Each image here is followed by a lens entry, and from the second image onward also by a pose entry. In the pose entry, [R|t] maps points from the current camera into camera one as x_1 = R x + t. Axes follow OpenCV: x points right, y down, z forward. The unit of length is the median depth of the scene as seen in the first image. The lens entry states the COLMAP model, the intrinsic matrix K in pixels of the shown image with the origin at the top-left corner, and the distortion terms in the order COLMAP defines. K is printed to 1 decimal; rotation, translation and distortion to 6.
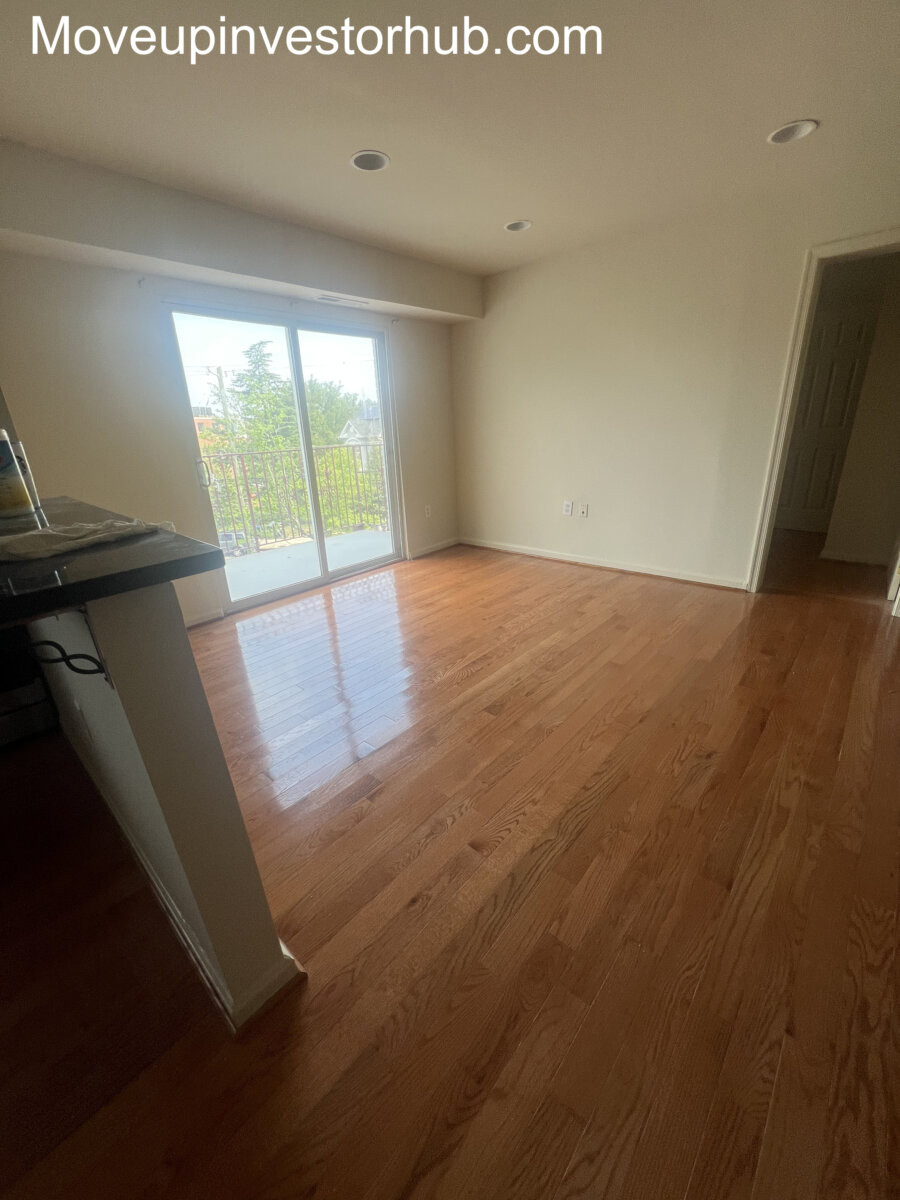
lens RADIAL K [[479.0, 0, 449.2], [0, 479.0, 599.7], [0, 0, 1]] dist [-0.002211, 0.000430]
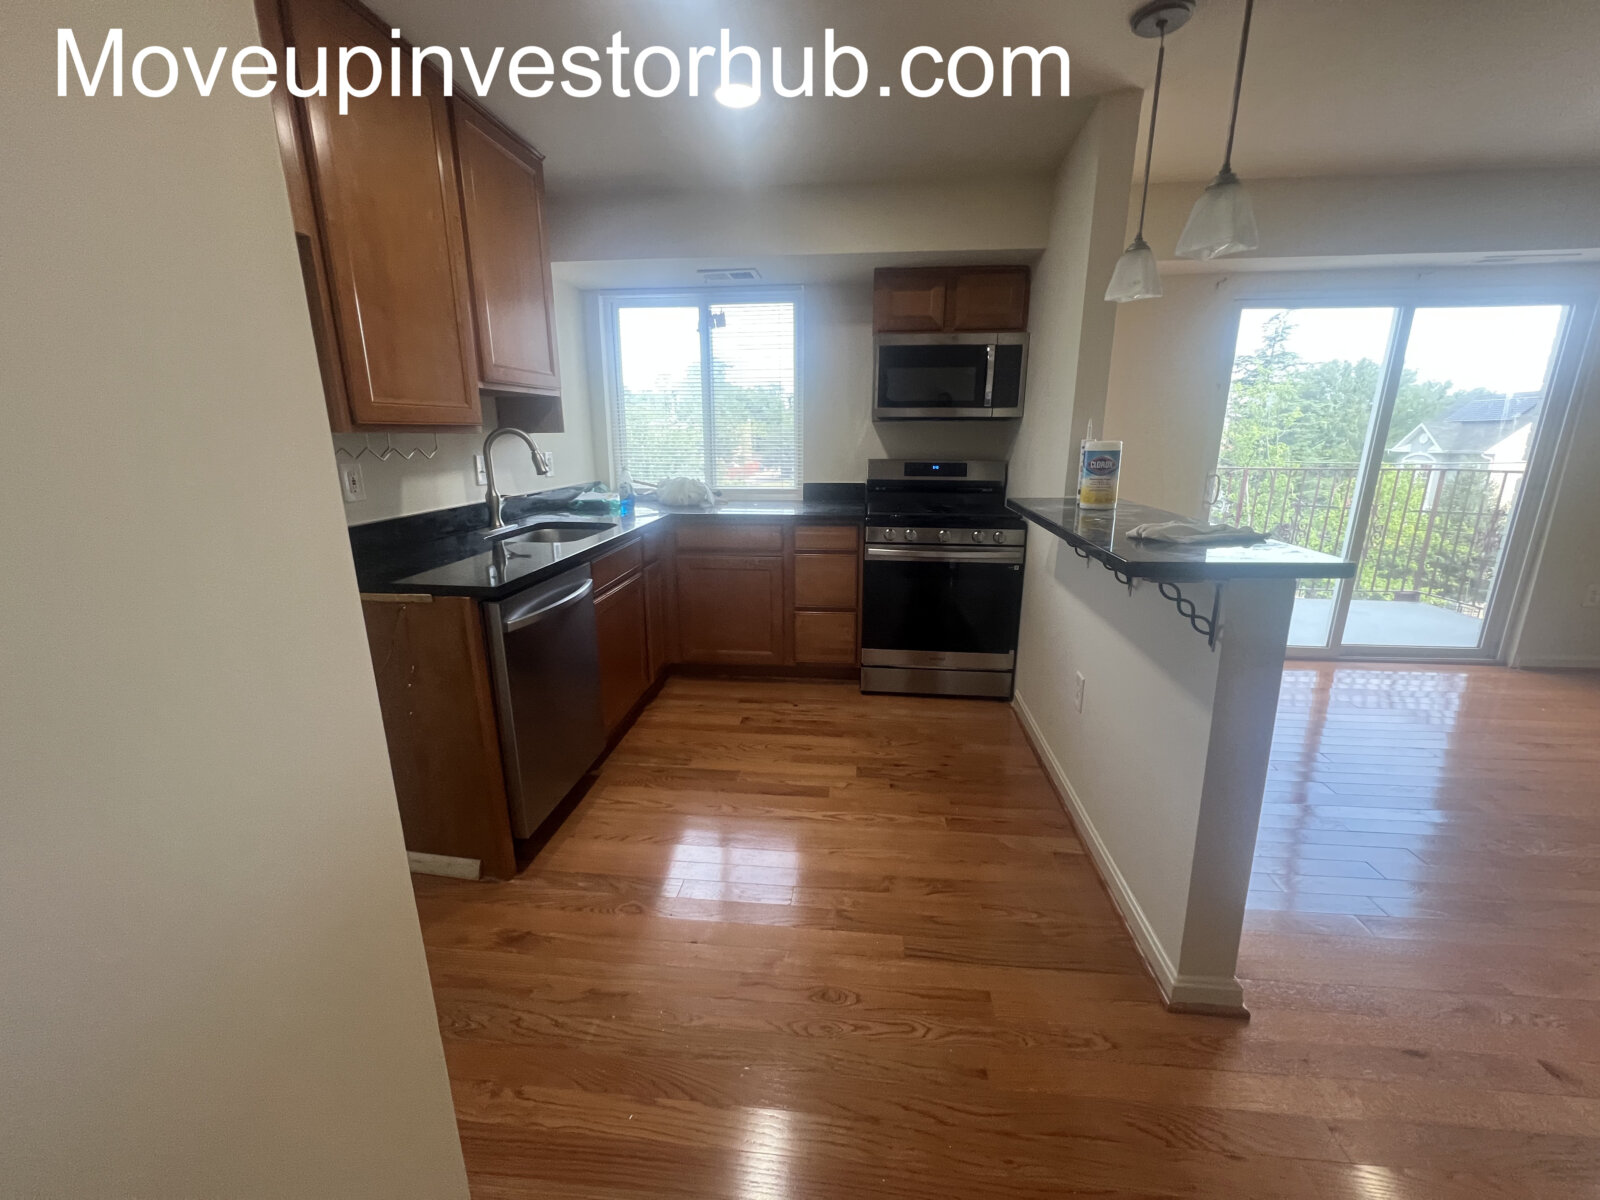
lens RADIAL K [[638.7, 0, 801.7], [0, 638.7, 602.9], [0, 0, 1]] dist [-0.002211, 0.000430]
pose [[0.586575, 0.240643, -0.773318, -0.018640], [-0.298427, 0.951874, 0.069845, 0.086757], [0.752908, 0.189809, 0.630160, -0.291249]]
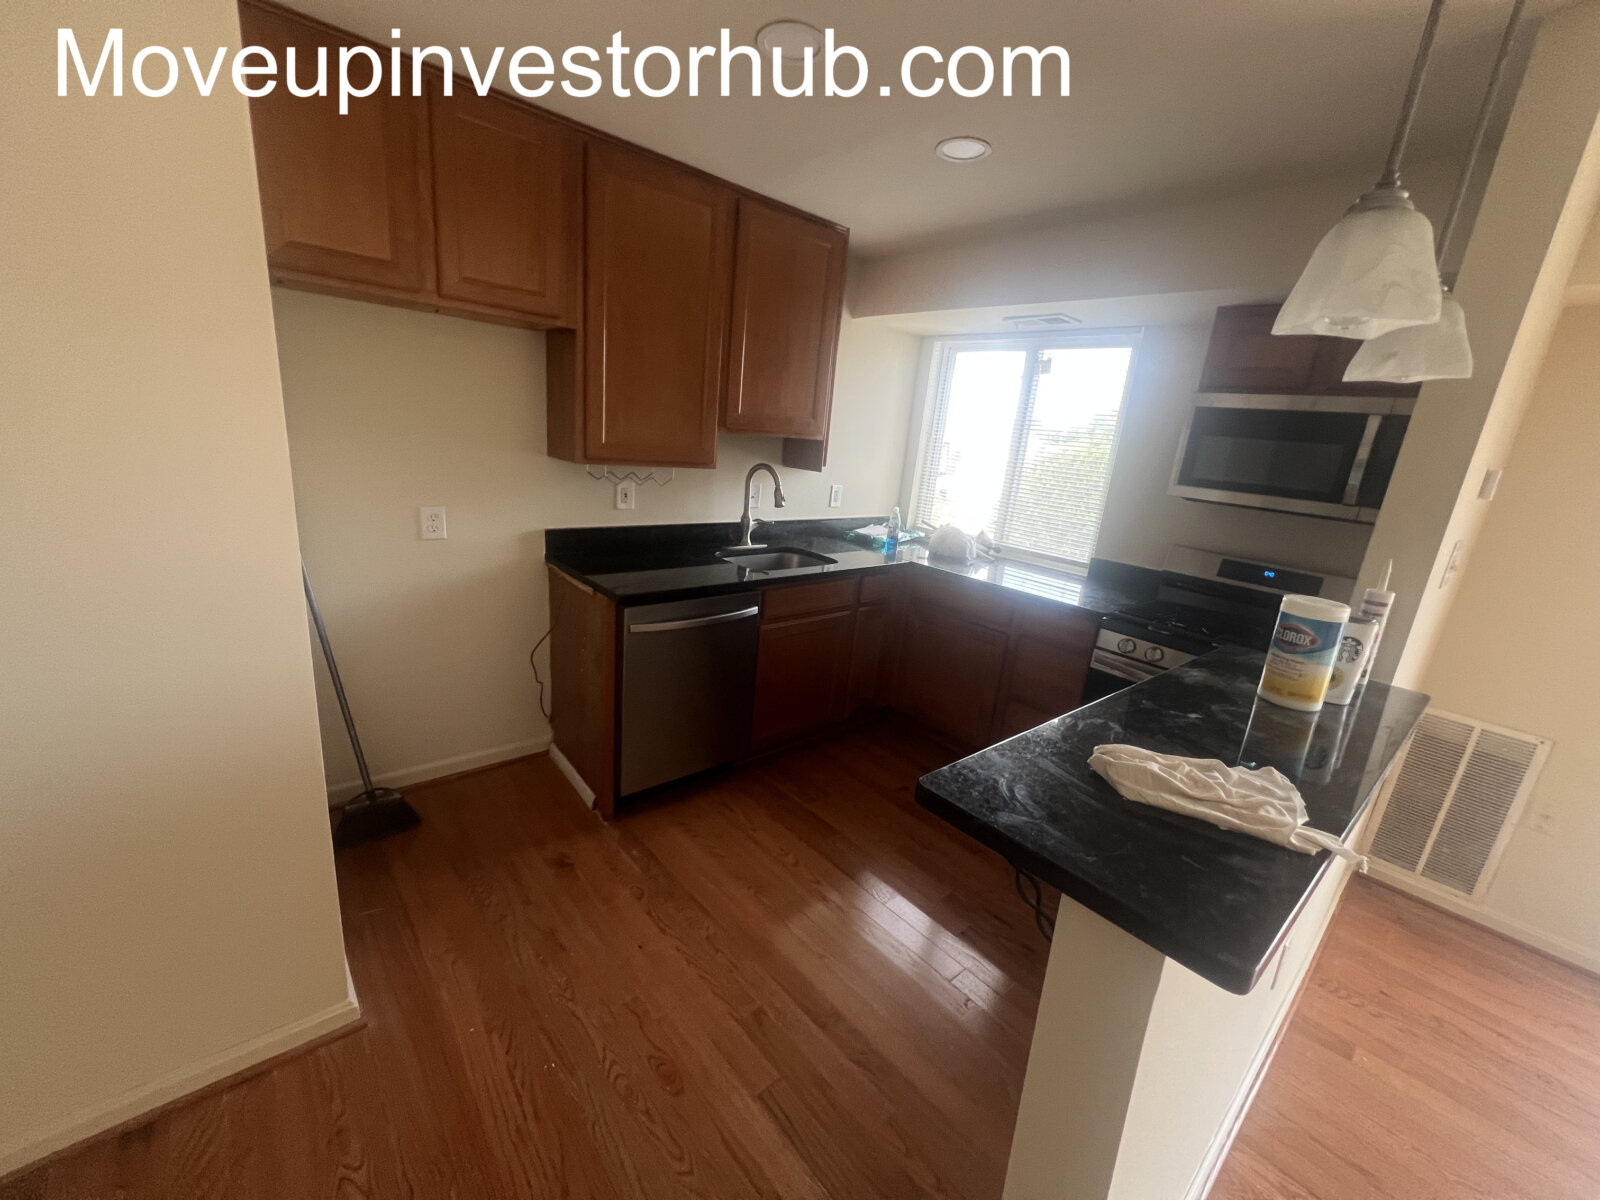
lens RADIAL K [[638.7, 0, 817.2], [0, 638.7, 607.2], [0, 0, 1]] dist [-0.002211, 0.000430]
pose [[-0.110192, 0.295489, -0.948970, 0.047960], [-0.426257, 0.848471, 0.313692, -0.148169], [0.897866, 0.439071, 0.032460, 0.096702]]
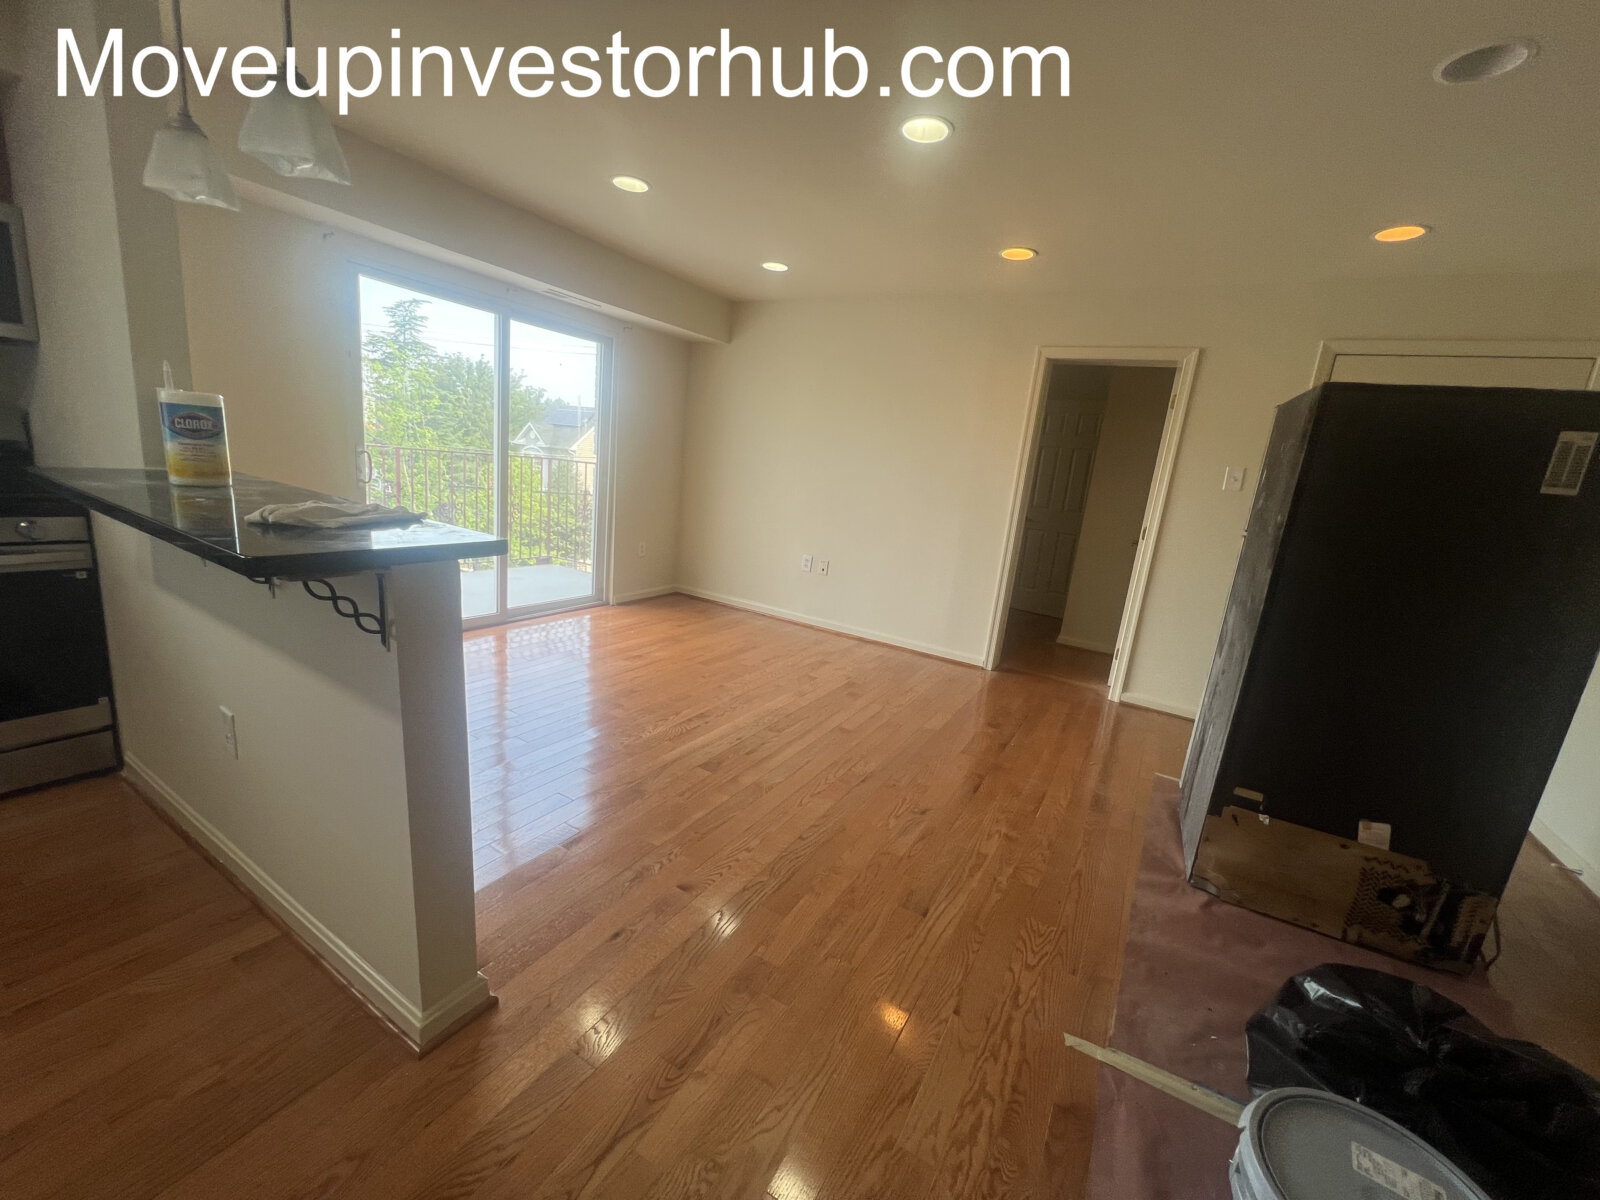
lens RADIAL K [[638.7, 0, 798.1], [0, 638.7, 601.5], [0, 0, 1]] dist [-0.002211, 0.000430]
pose [[0.969974, 0.097145, 0.222965, -0.038567], [-0.067666, 0.988360, -0.136254, 0.067025], [-0.233606, 0.117075, 0.965257, -0.207582]]
